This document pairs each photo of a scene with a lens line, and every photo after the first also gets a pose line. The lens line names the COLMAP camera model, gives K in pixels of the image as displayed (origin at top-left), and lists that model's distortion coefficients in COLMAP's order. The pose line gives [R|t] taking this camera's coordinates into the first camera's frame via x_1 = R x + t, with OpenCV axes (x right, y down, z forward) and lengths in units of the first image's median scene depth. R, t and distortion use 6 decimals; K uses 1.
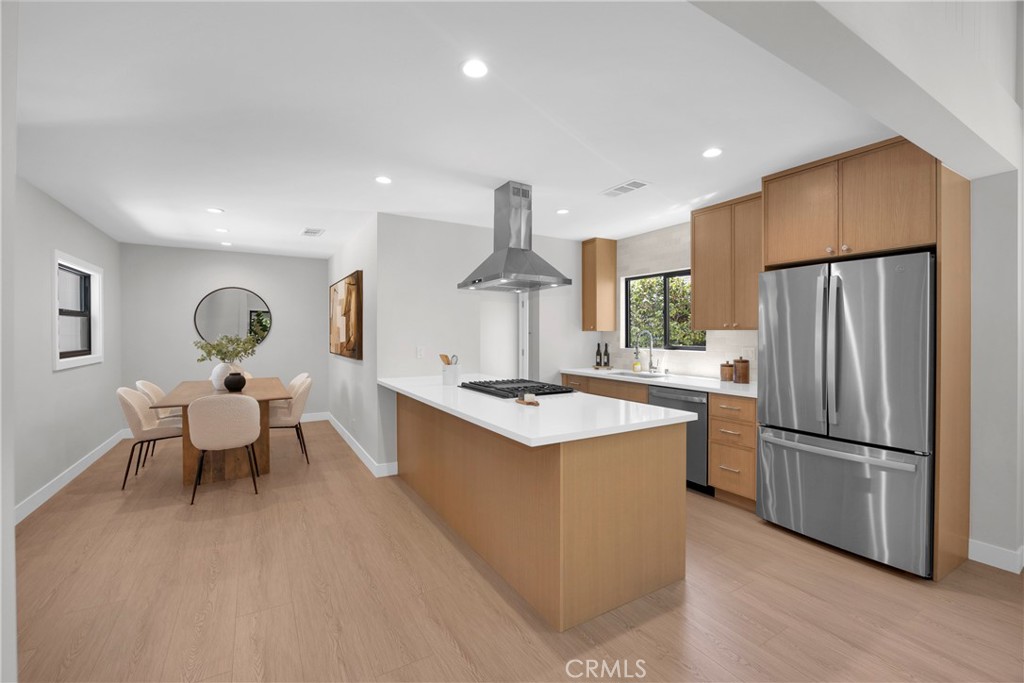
lens RADIAL K [[426.7, 0, 510.9], [0, 426.7, 337.6], [0, 0, 1]] dist [-0.008832, 0.000089]
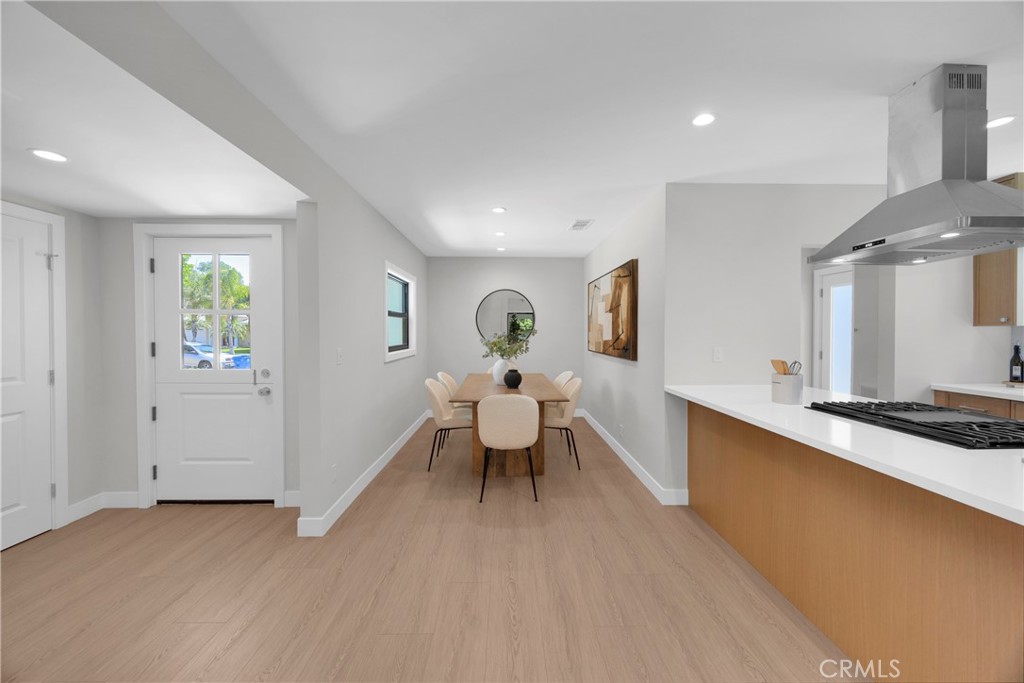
lens RADIAL K [[387.7, 0, 511.8], [0, 387.7, 334.9], [0, 0, 1]] dist [-0.001794, -0.000191]
pose [[0.864926, 0.002252, -0.501895, -0.184975], [-0.002939, 0.999996, -0.000576, 0.000238], [0.501891, 0.001973, 0.864929, 0.193850]]
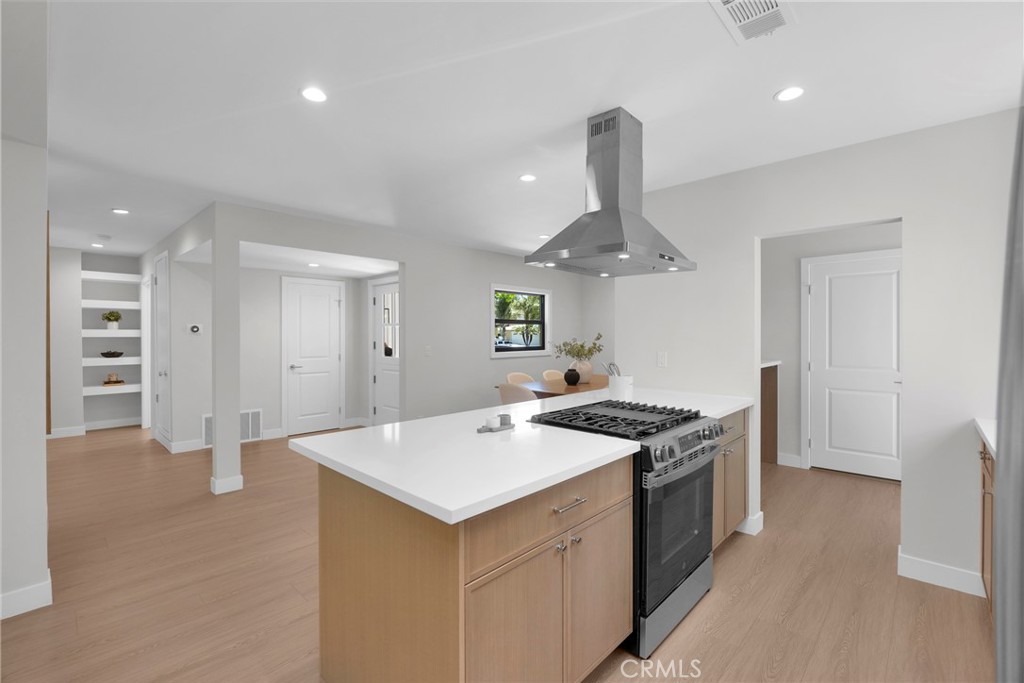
lens RADIAL K [[444.4, 0, 512.0], [0, 444.4, 341.5], [0, 0, 1]] dist [-0.001349, -0.000086]
pose [[0.273808, 0.013106, -0.961695, 0.497224], [-0.005861, 0.999911, 0.011958, -0.007018], [0.961766, 0.002362, 0.273861, 0.510531]]
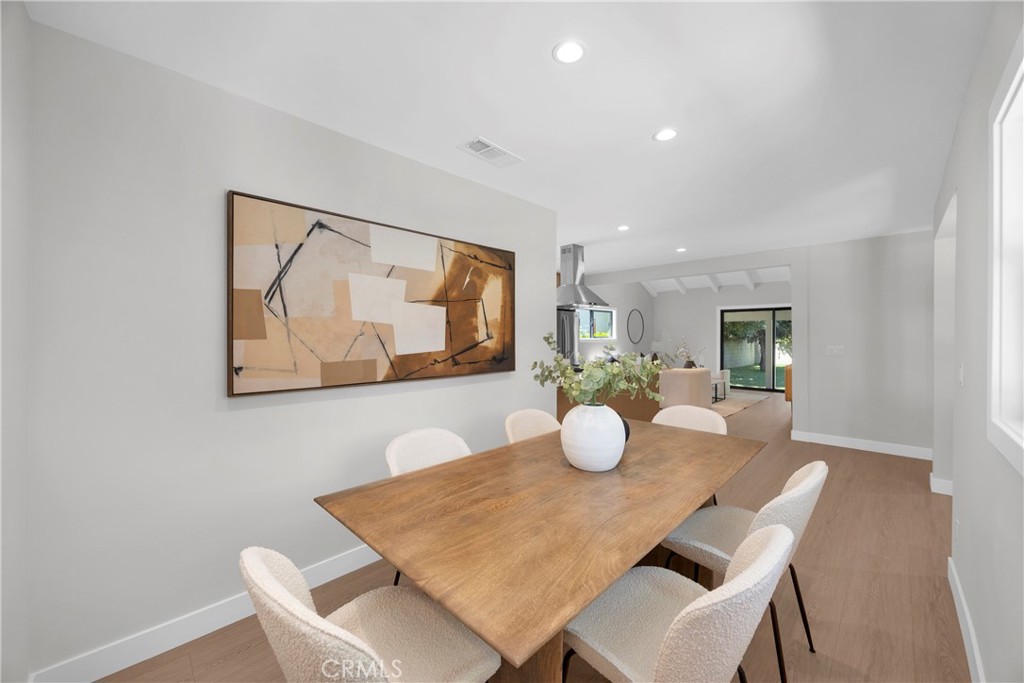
lens RADIAL K [[387.7, 0, 511.8], [0, 387.7, 334.9], [0, 0, 1]] dist [-0.001794, -0.000191]
pose [[-0.246887, -0.004587, 0.969034, -1.098419], [0.007118, 0.999953, 0.006547, -0.017206], [-0.969018, 0.008514, -0.246842, 1.261006]]
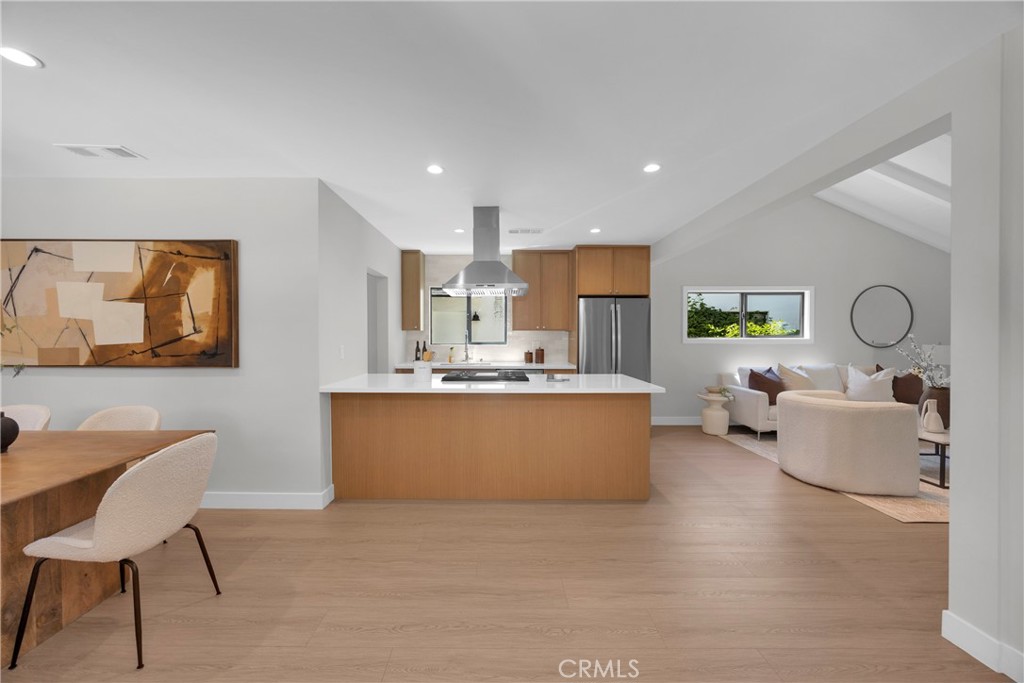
lens RADIAL K [[384.9, 0, 512.0], [0, 384.9, 341.5], [0, 0, 1]] dist [-0.001708, -0.000236]
pose [[0.514565, -0.013942, 0.857338, -0.716451], [0.006806, 0.999903, 0.012176, 0.004799], [-0.857424, -0.000430, 0.514610, 0.306337]]
